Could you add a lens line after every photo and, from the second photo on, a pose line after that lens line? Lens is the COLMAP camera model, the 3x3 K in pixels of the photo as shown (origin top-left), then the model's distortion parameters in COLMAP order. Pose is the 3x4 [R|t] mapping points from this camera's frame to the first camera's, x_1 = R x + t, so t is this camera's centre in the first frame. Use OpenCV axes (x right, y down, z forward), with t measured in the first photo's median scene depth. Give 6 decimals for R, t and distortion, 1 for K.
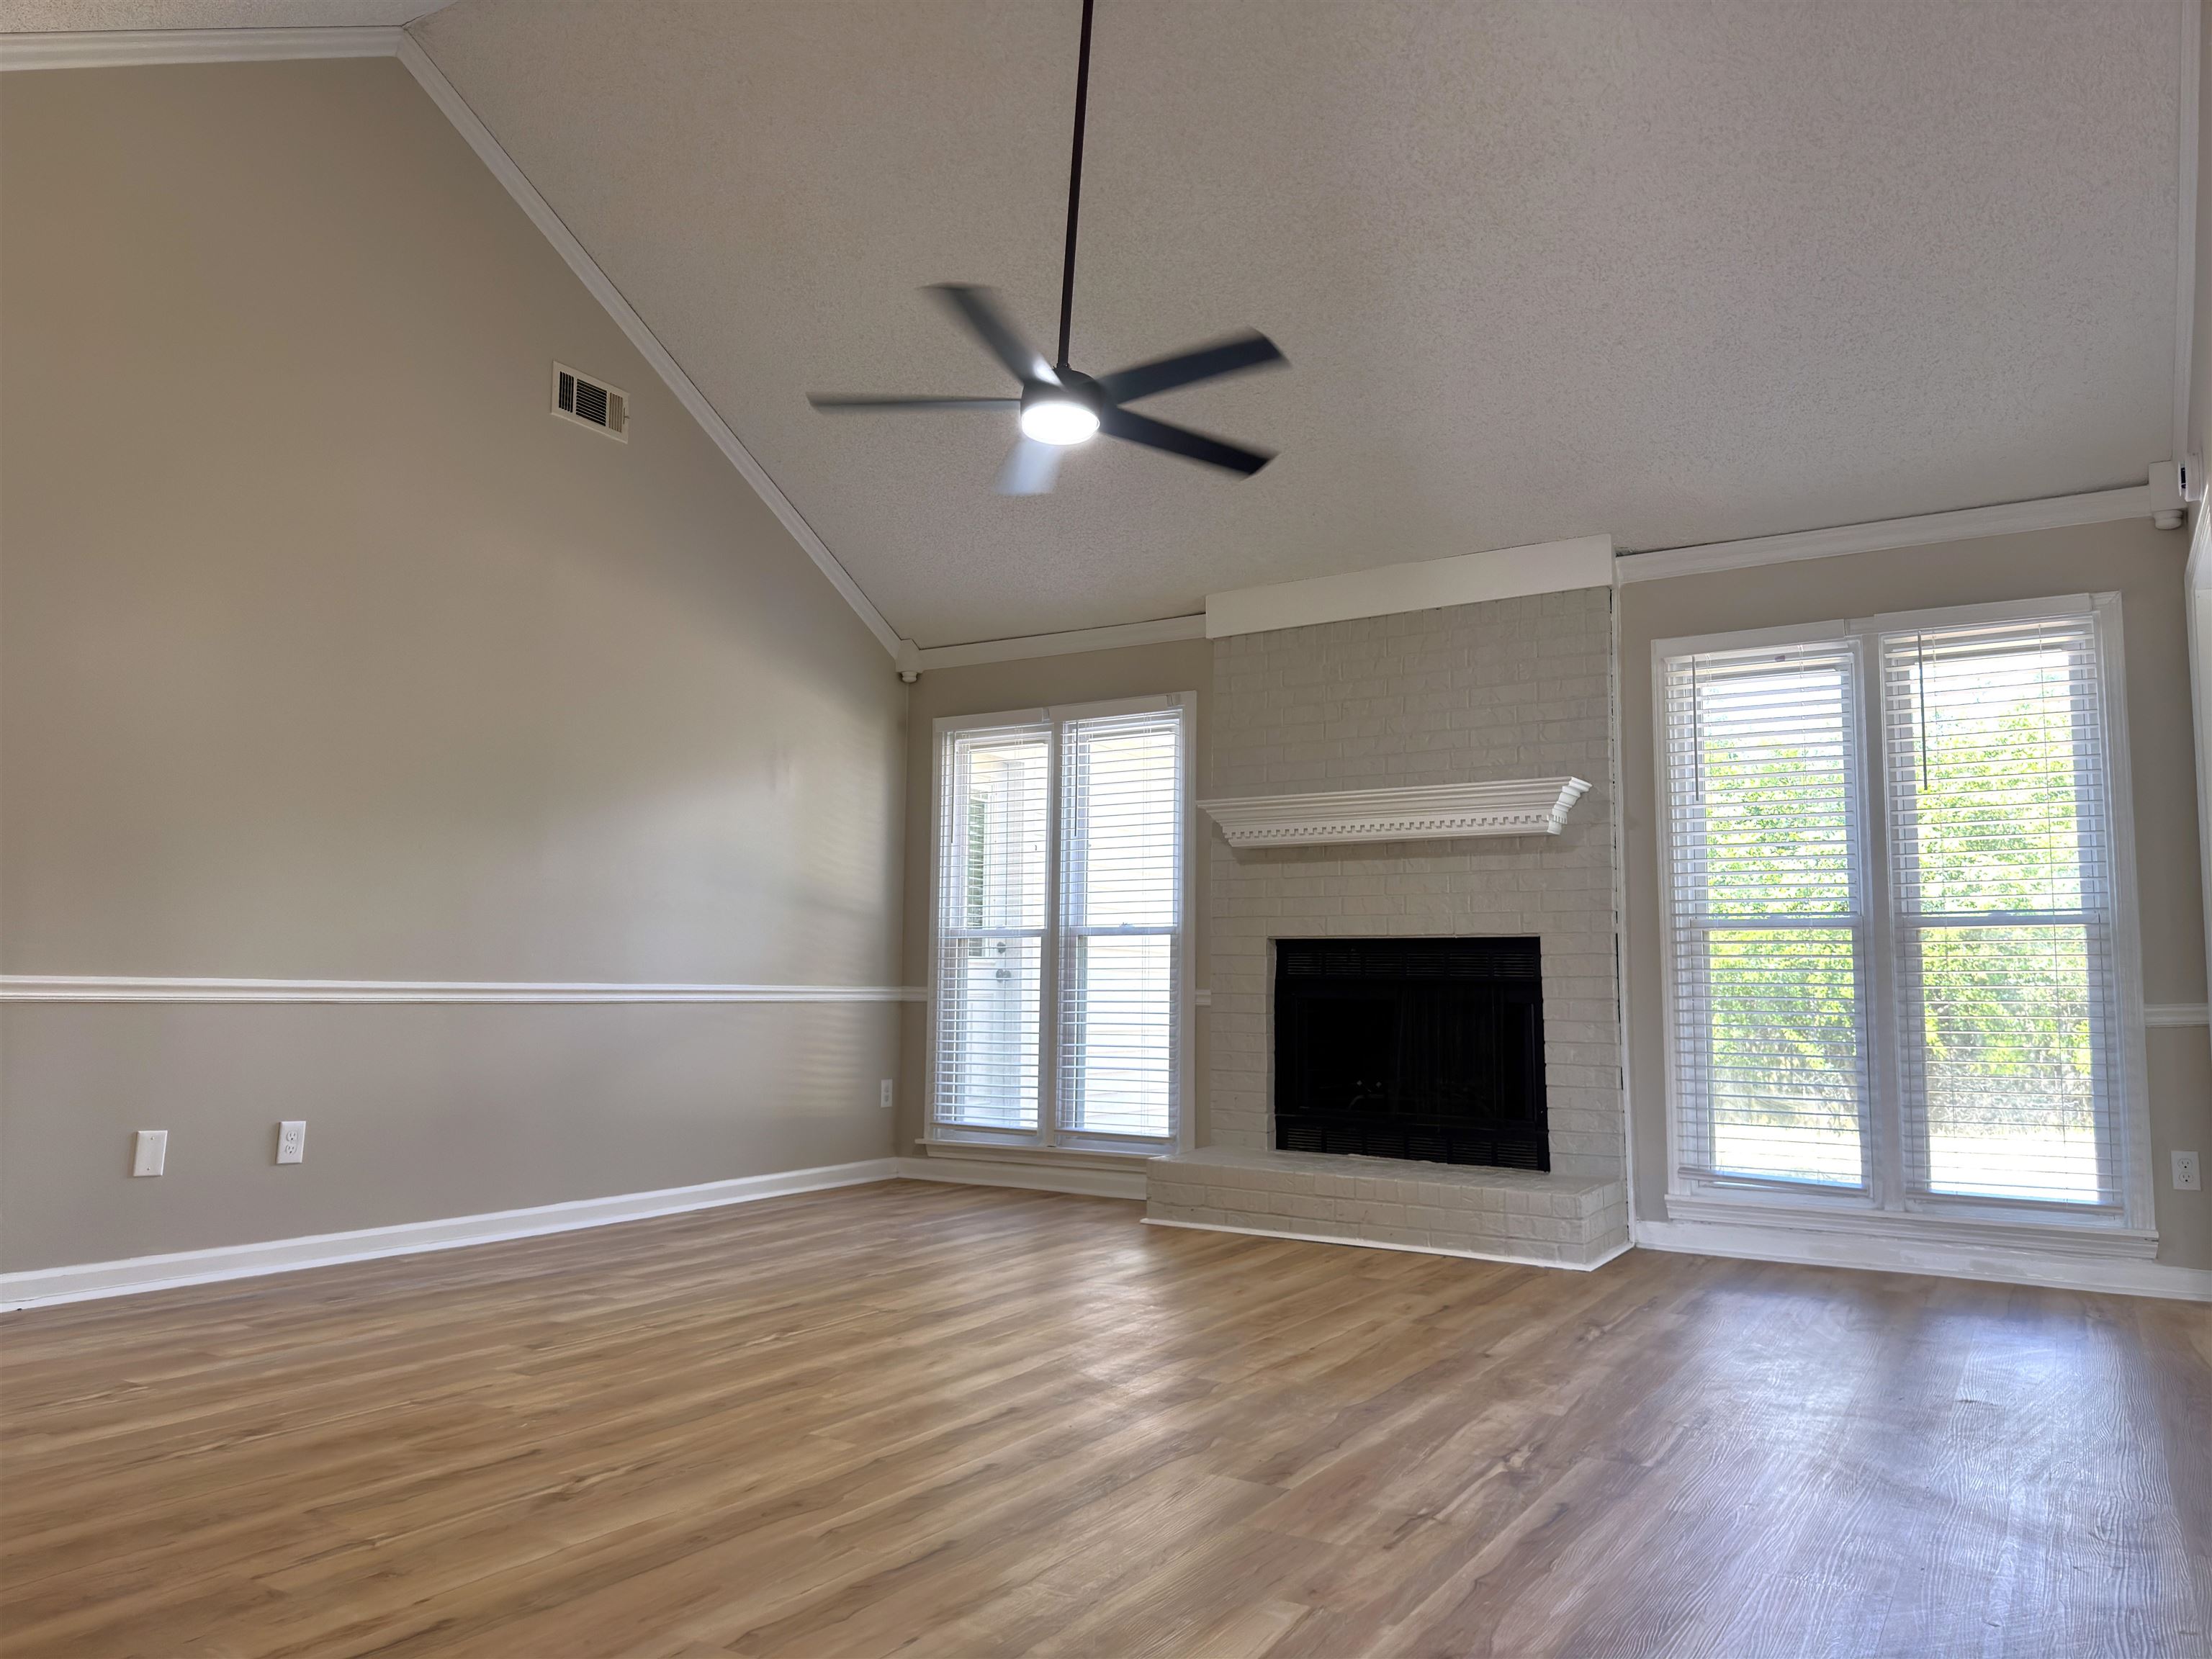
lens RADIAL K [[1552.5, 0, 1106.0], [0, 1552.5, 829.5], [0, 0, 1]] dist [0.058005, -0.069354]
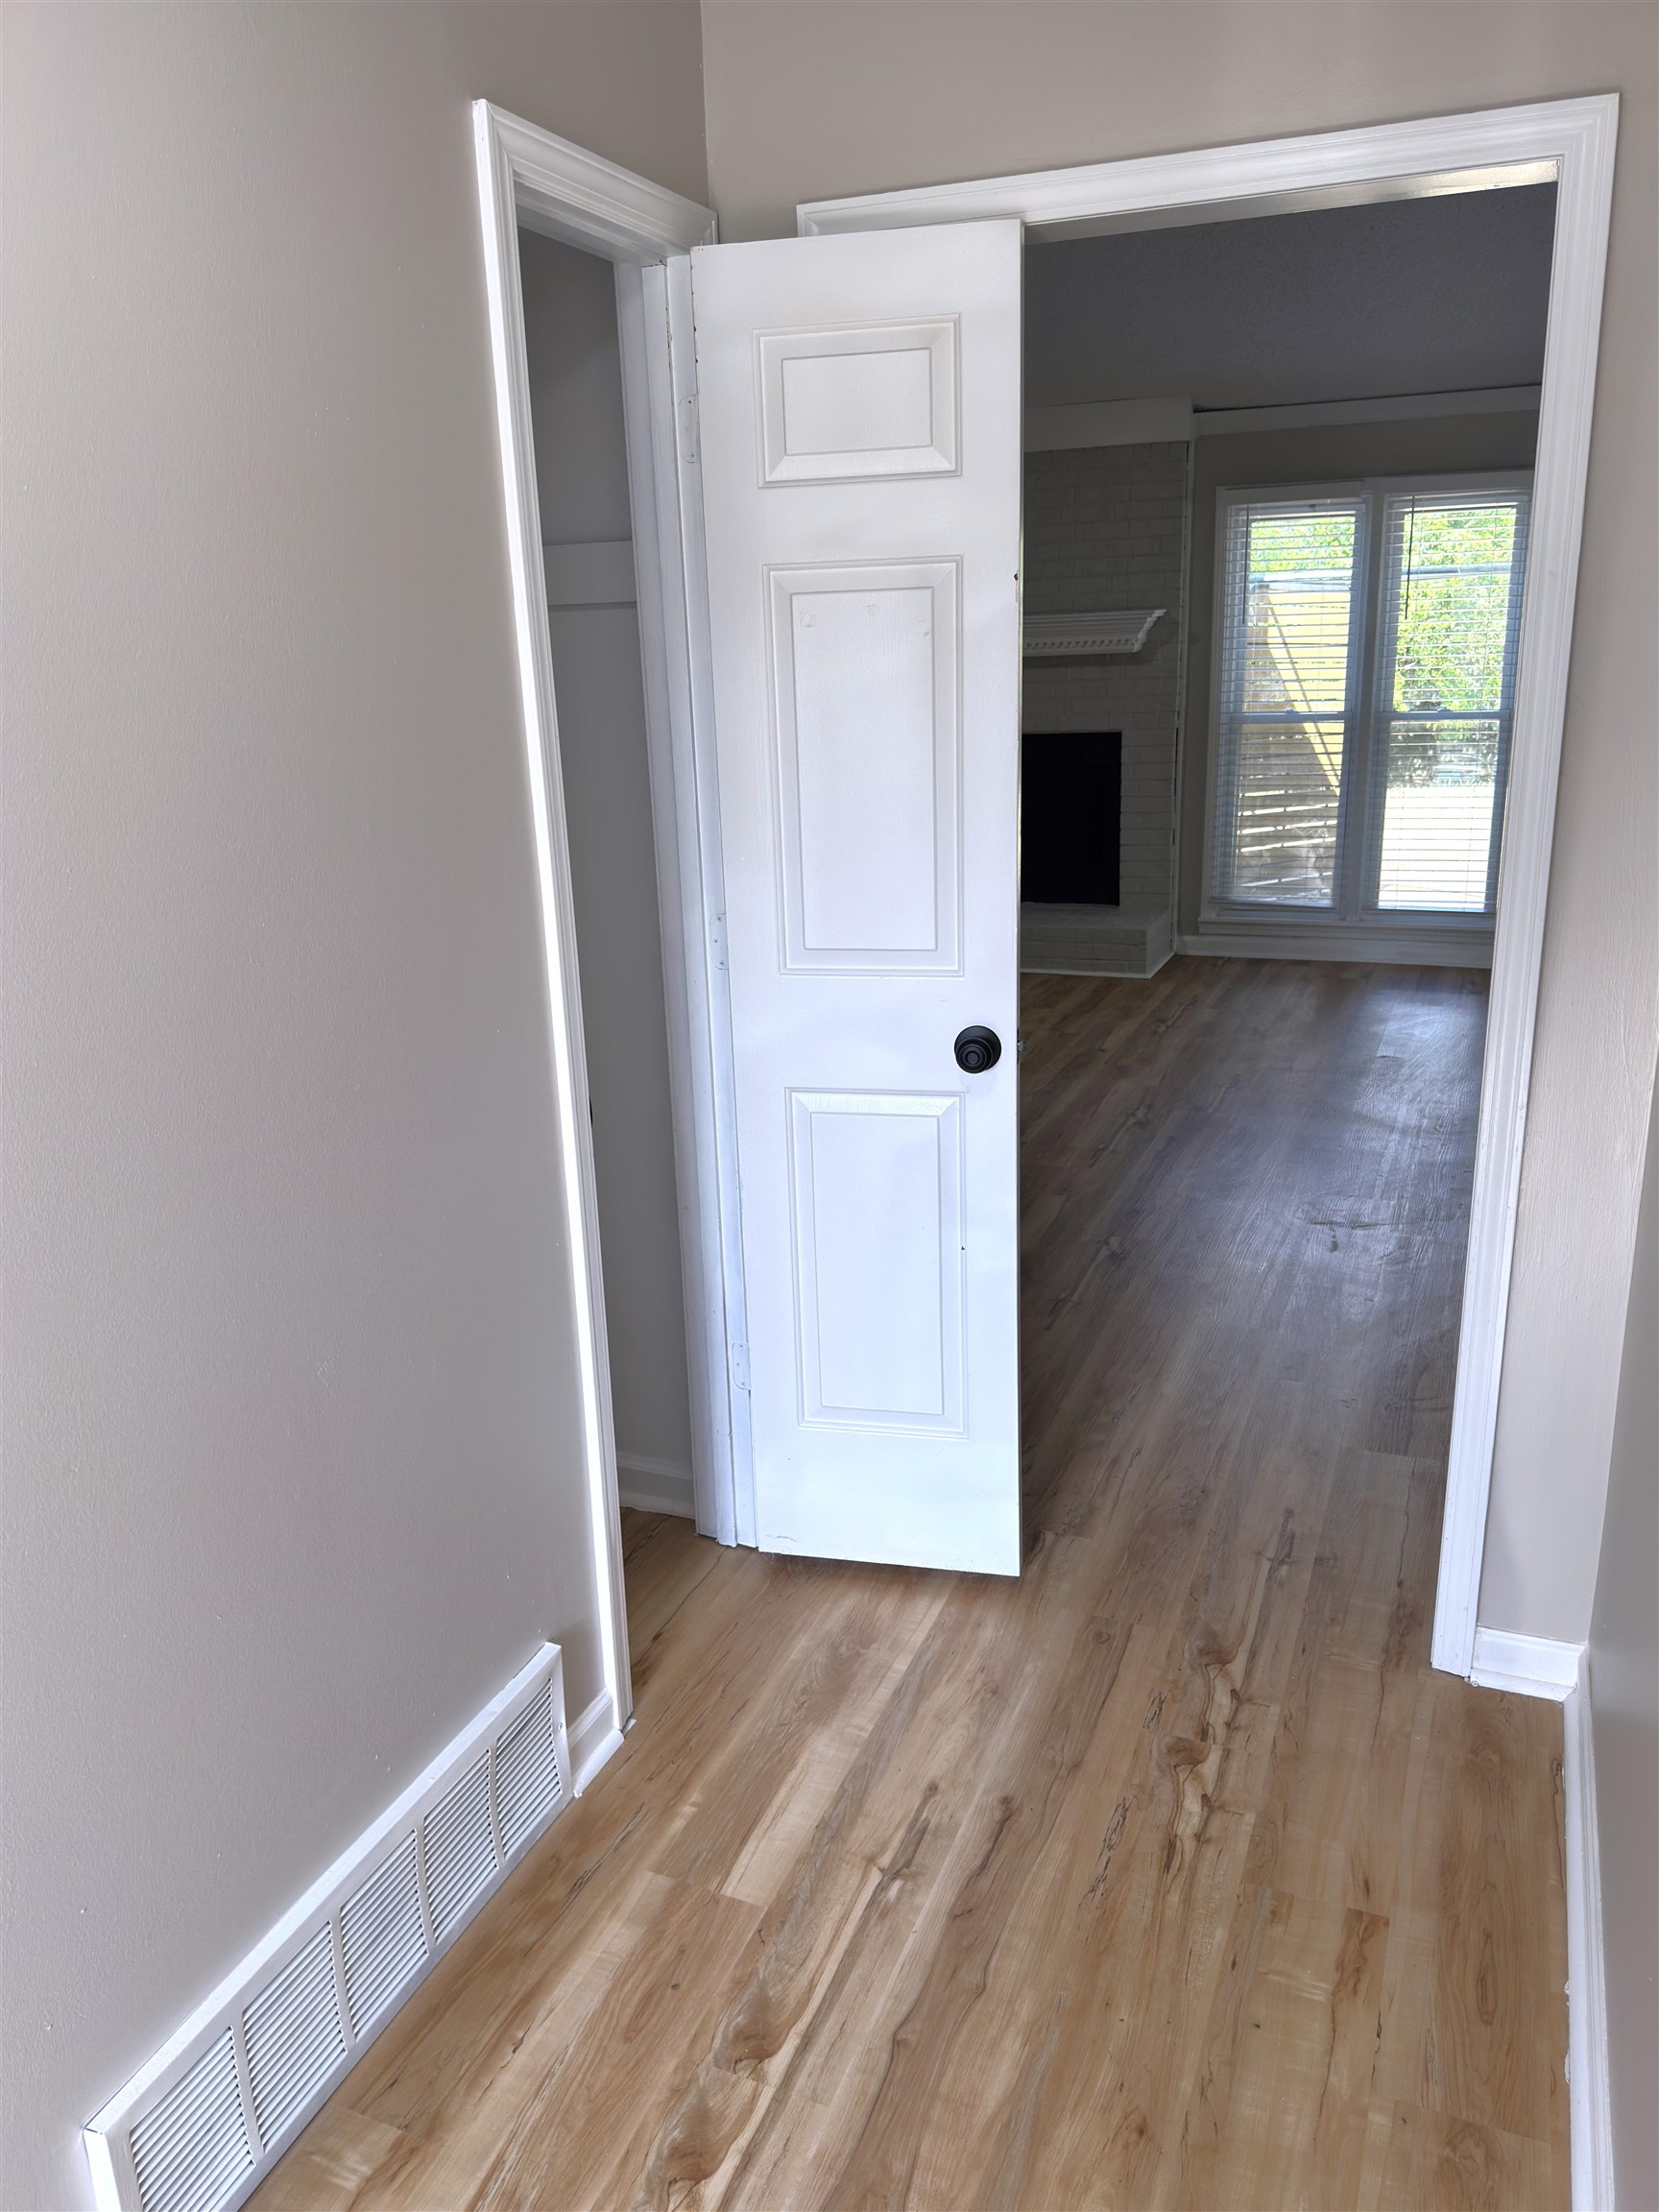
lens RADIAL K [[1636.5, 0, 829.5], [0, 1636.5, 1106.0], [0, 0, 1]] dist [-0.007623, -0.002838]
pose [[0.986978, -0.078659, 0.140313, -0.217798], [0.020084, 0.925720, 0.377676, -0.197654], [-0.159598, -0.369940, 0.915245, -0.400176]]
